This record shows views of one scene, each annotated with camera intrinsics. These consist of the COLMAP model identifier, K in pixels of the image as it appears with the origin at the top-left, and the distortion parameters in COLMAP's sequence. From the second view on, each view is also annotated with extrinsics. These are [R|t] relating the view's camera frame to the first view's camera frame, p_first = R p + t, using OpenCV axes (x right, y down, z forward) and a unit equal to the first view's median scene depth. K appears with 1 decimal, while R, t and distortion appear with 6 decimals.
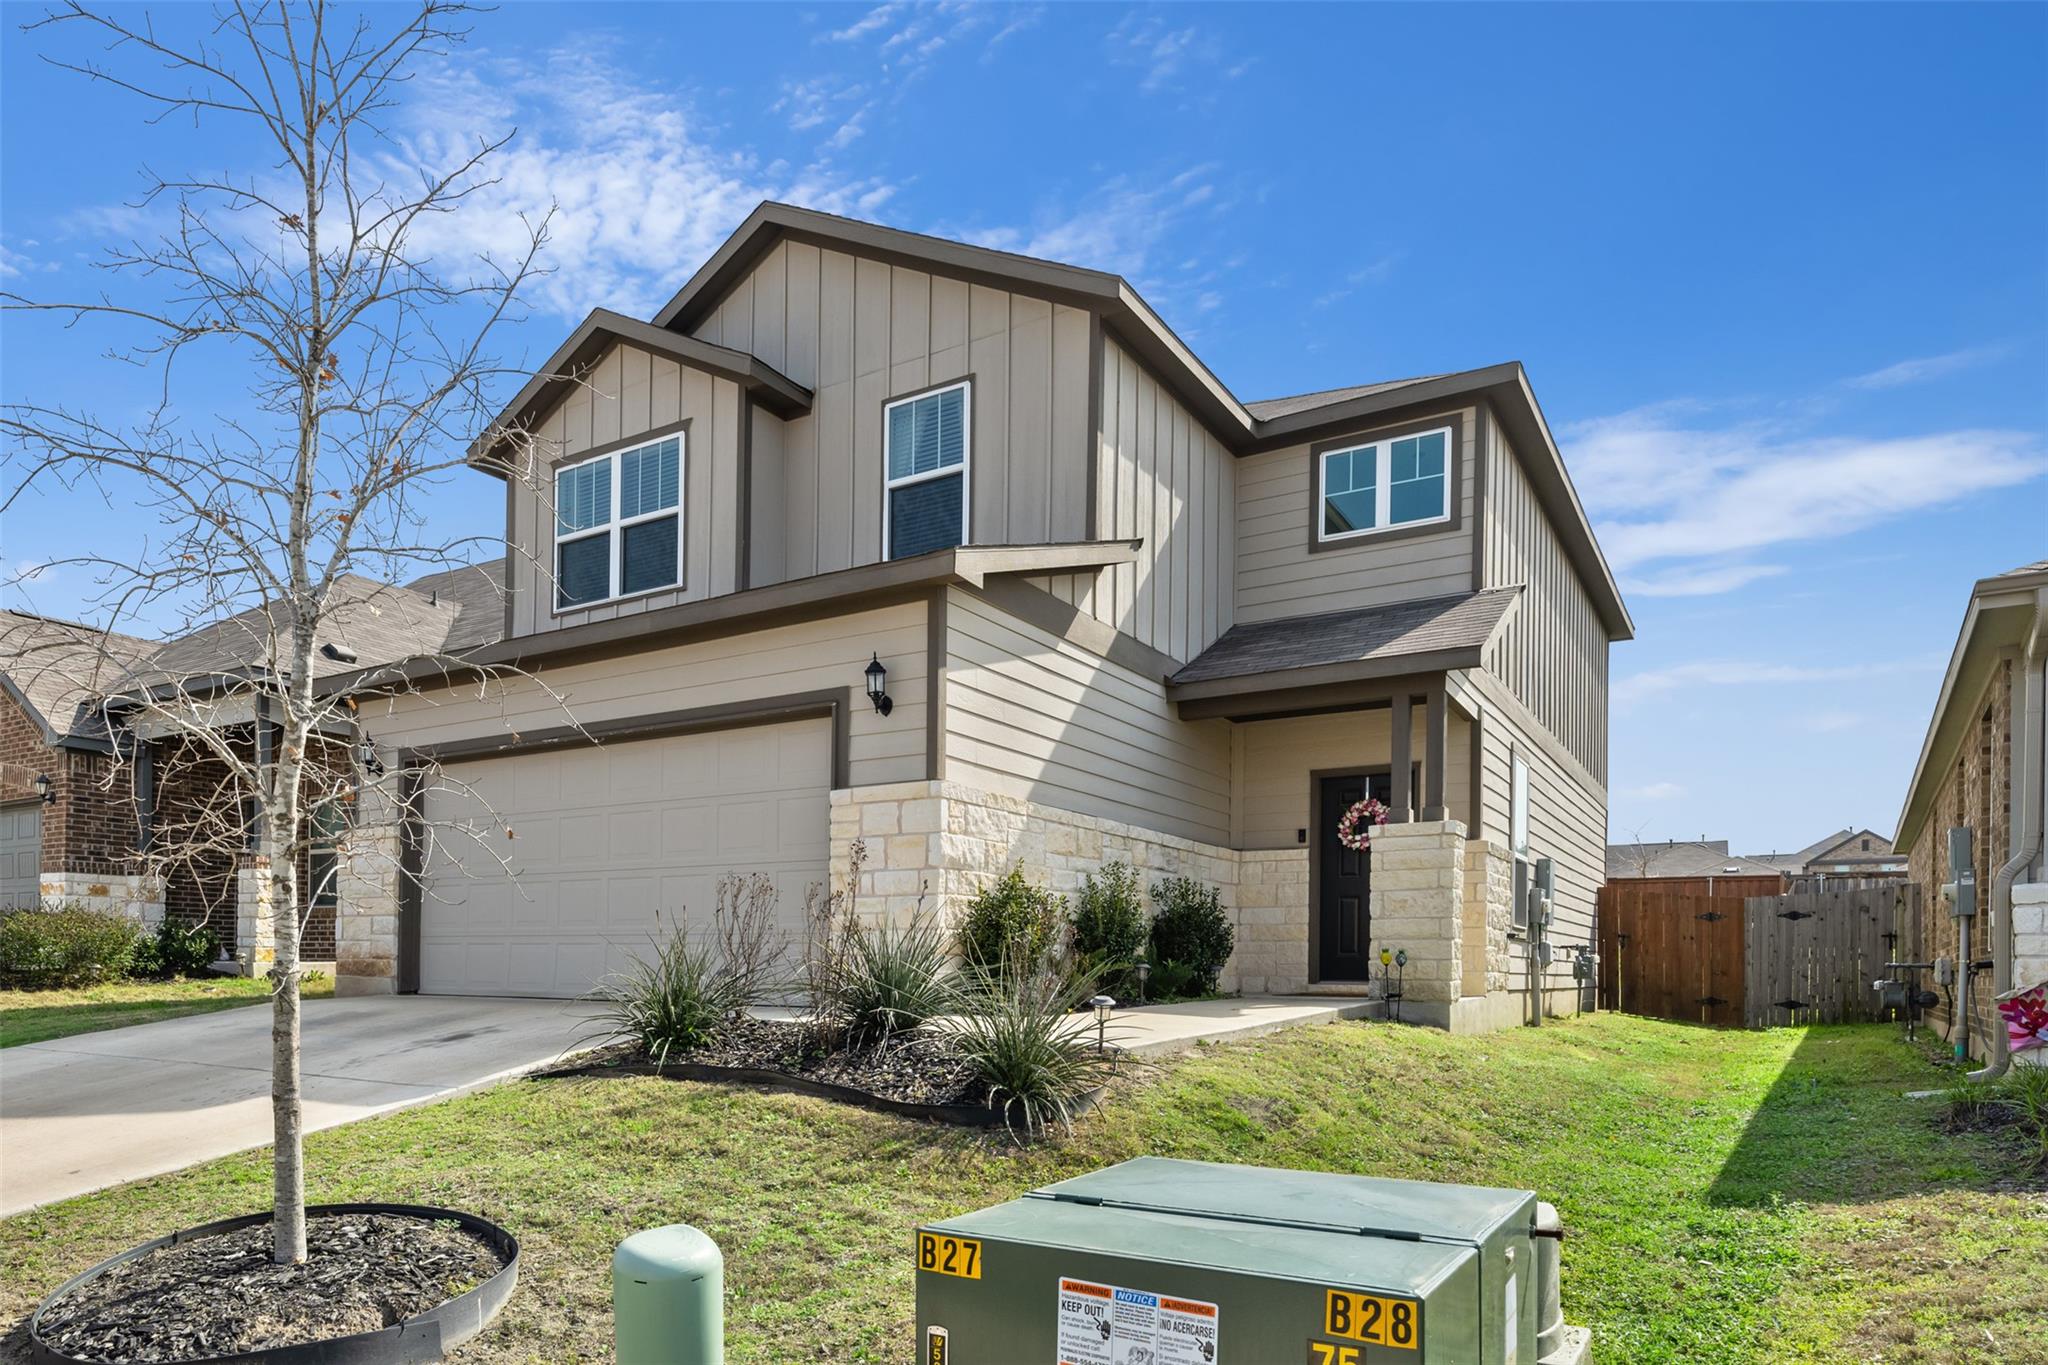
lens RADIAL K [[815.5, 0, 1024.0], [0, 815.5, 682.5], [0, 0, 1]] dist [-0.001518, 0.000013]
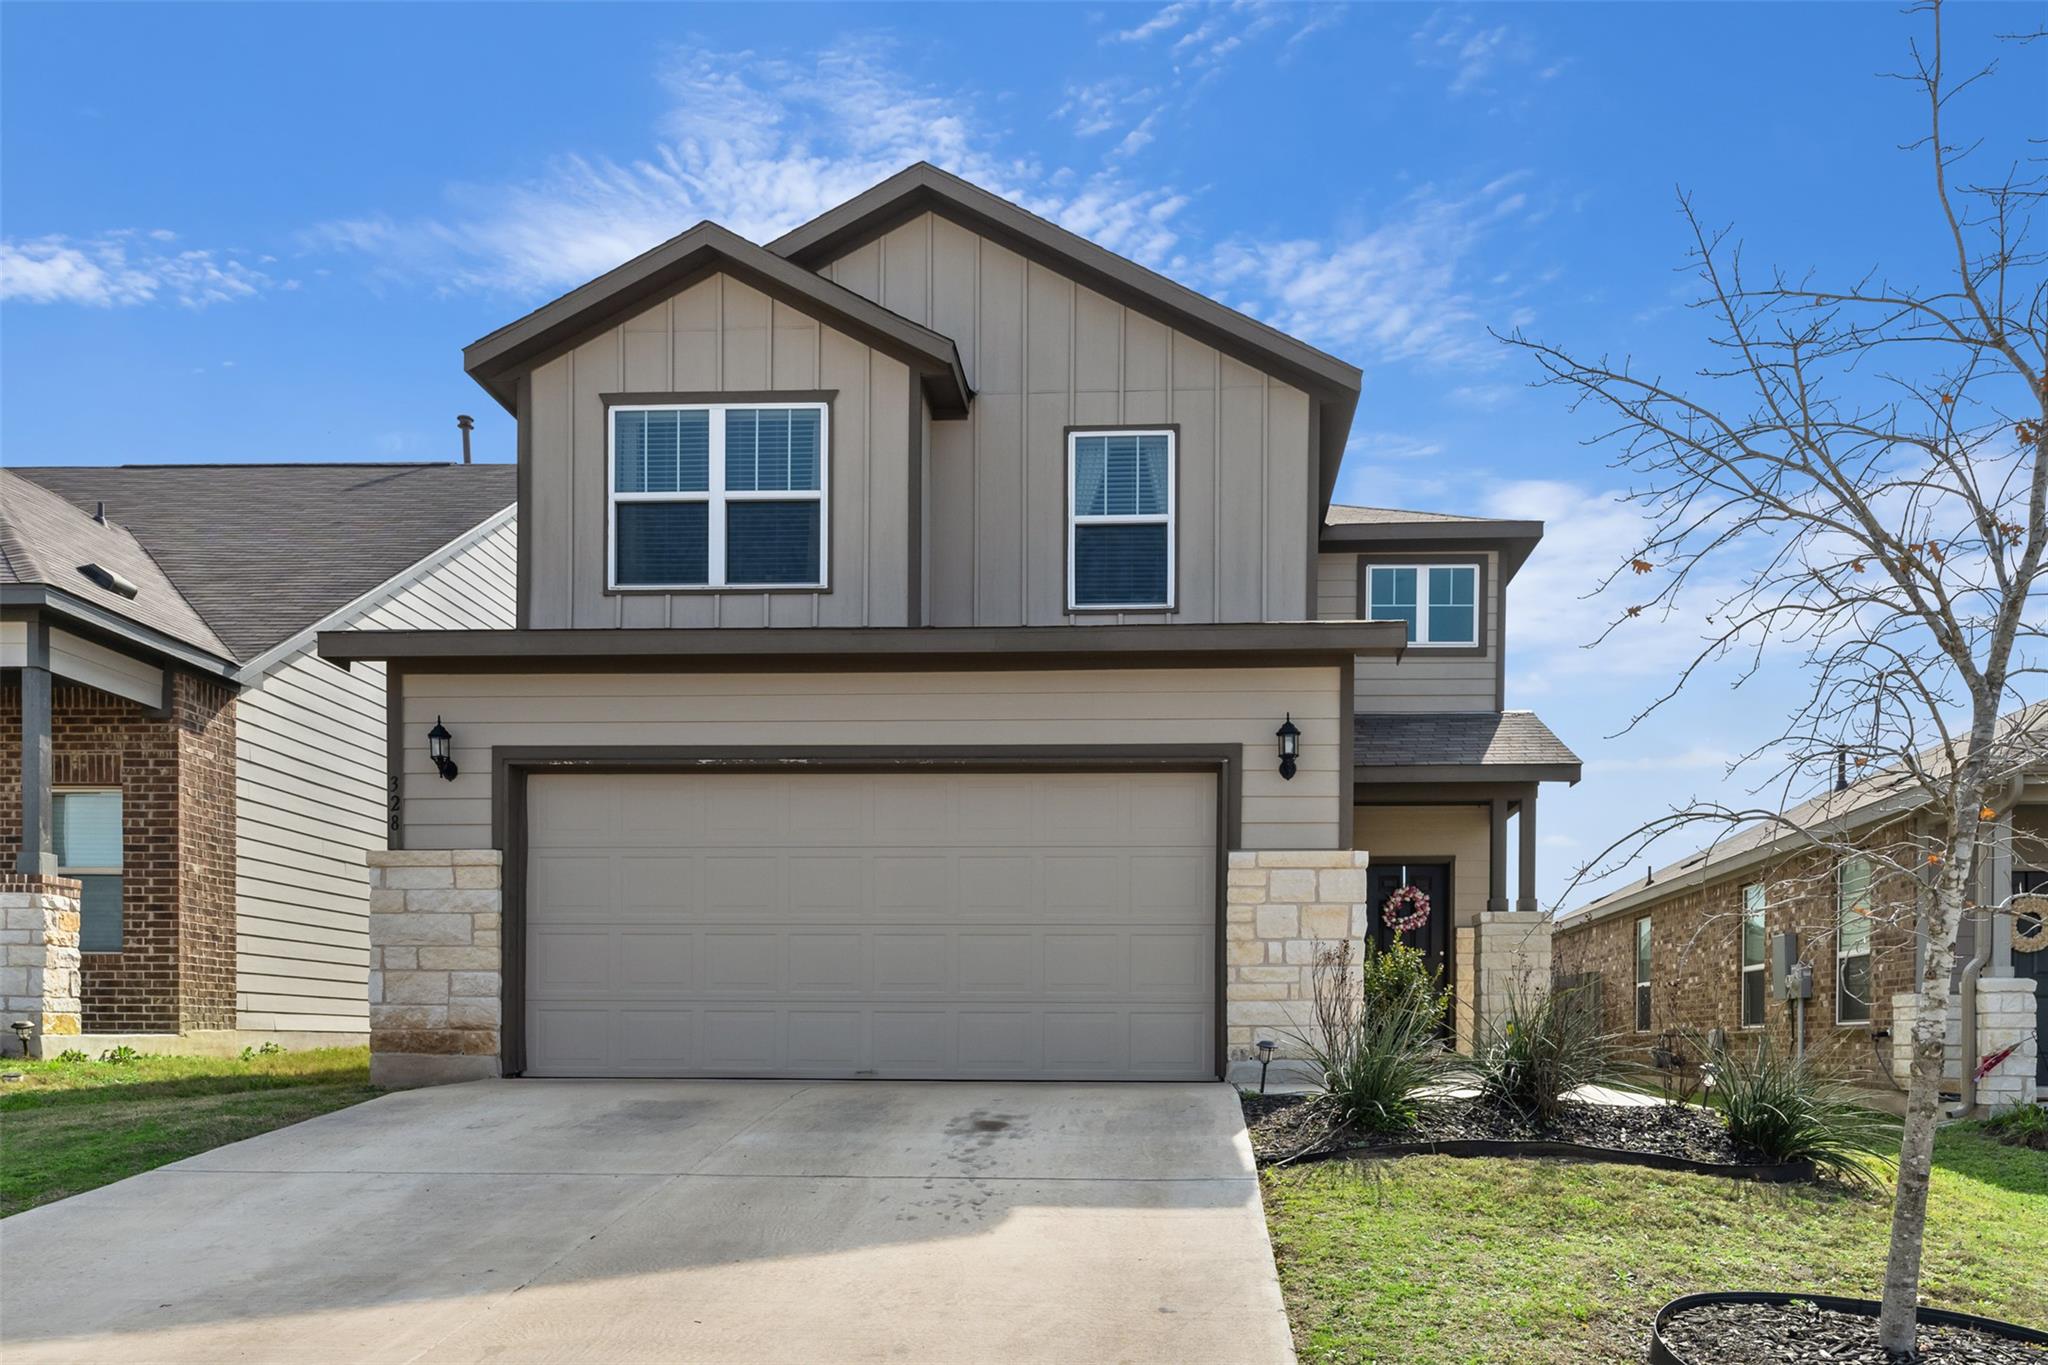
lens RADIAL K [[821.5, 0, 1023.9], [0, 821.5, 759.1], [0, 0, 1]] dist [0.002859, 0.000342]
pose [[0.939664, 0.108884, 0.324308, -0.462394], [-0.112676, 0.993606, -0.007122, 0.038859], [-0.323010, -0.029850, 0.945925, 0.122345]]
